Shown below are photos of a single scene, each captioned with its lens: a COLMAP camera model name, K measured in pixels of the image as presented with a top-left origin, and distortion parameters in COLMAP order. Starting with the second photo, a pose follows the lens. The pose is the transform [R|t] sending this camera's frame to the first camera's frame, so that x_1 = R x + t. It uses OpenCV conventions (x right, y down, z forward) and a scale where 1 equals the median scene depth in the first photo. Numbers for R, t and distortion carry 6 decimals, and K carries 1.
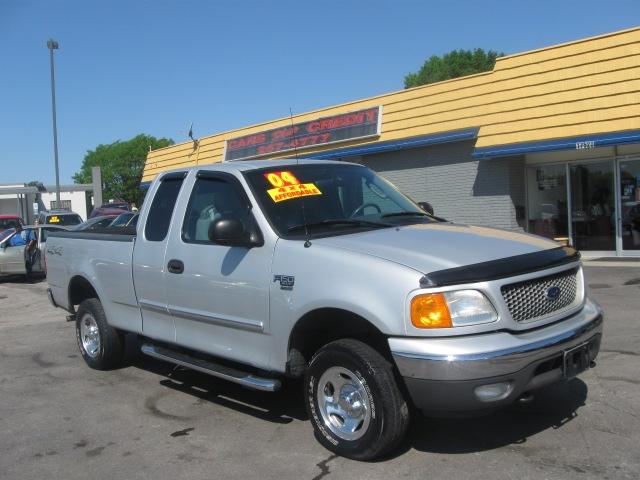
lens RADIAL K [[657.3, 0, 320.0], [0, 657.3, 240.0], [0, 0, 1]] dist [-0.088273, -0.031572]
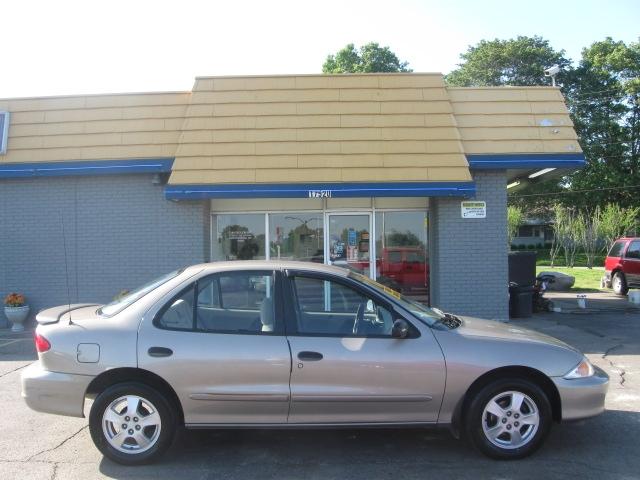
lens RADIAL K [[657.3, 0, 320.0], [0, 657.3, 240.0], [0, 0, 1]] dist [-0.088273, -0.031572]
pose [[0.694802, 0.055428, 0.717062, -0.148389], [0.007833, 0.996384, -0.084608, -0.007547], [-0.719159, 0.064403, 0.691855, 0.274440]]
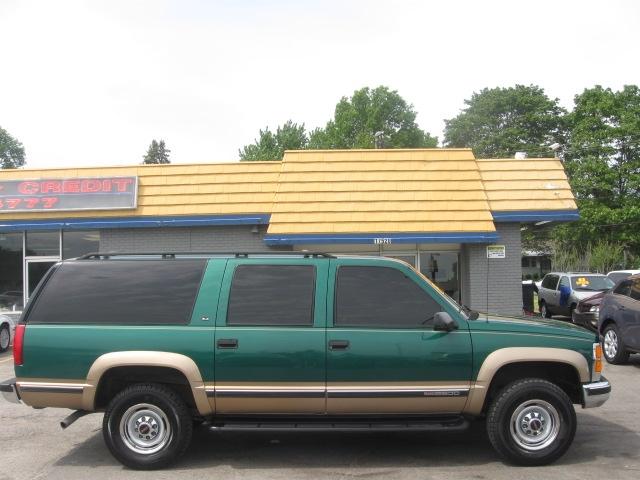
lens RADIAL K [[660.9, 0, 320.0], [0, 660.9, 240.0], [0, 0, 1]] dist [-0.110699, 0.037904]
pose [[0.686801, 0.084677, 0.721896, -0.356762], [0.010525, 0.991928, -0.126365, -0.000558], [-0.726769, 0.094386, 0.680366, 0.193961]]
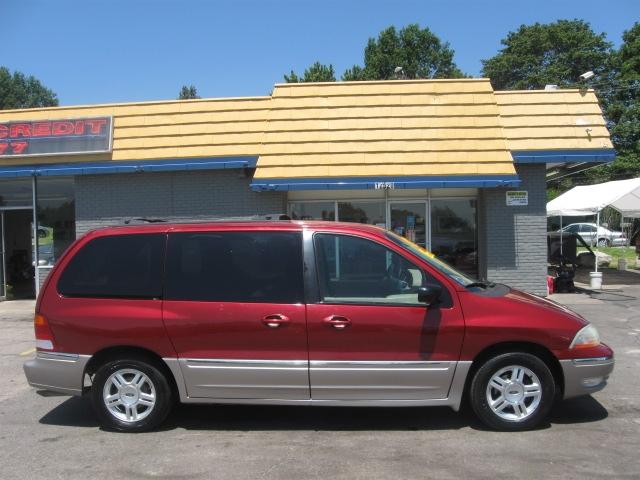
lens RADIAL K [[660.9, 0, 320.0], [0, 660.9, 240.0], [0, 0, 1]] dist [-0.110699, 0.037904]
pose [[0.734681, 0.028474, 0.677815, -0.246836], [0.008128, 0.998678, -0.050763, -0.007691], [-0.678364, 0.042804, 0.733478, 0.219826]]
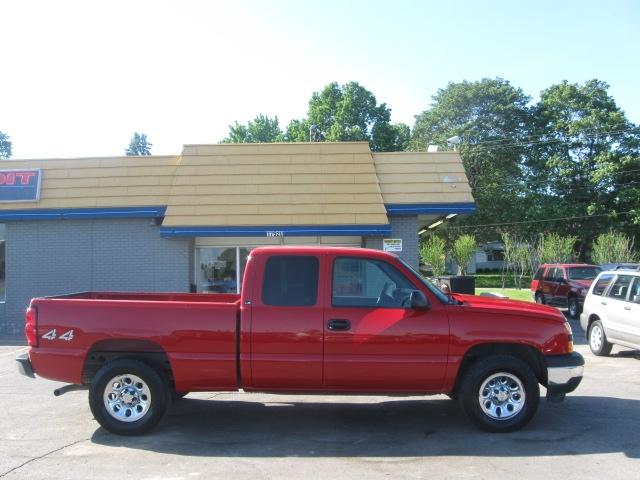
lens RADIAL K [[660.9, 0, 320.0], [0, 660.9, 240.0], [0, 0, 1]] dist [-0.110699, 0.037904]
pose [[0.693386, 0.080197, 0.716089, -0.262939], [0.005922, 0.993119, -0.116957, 0.002446], [-0.720542, 0.085337, 0.688140, 0.087617]]
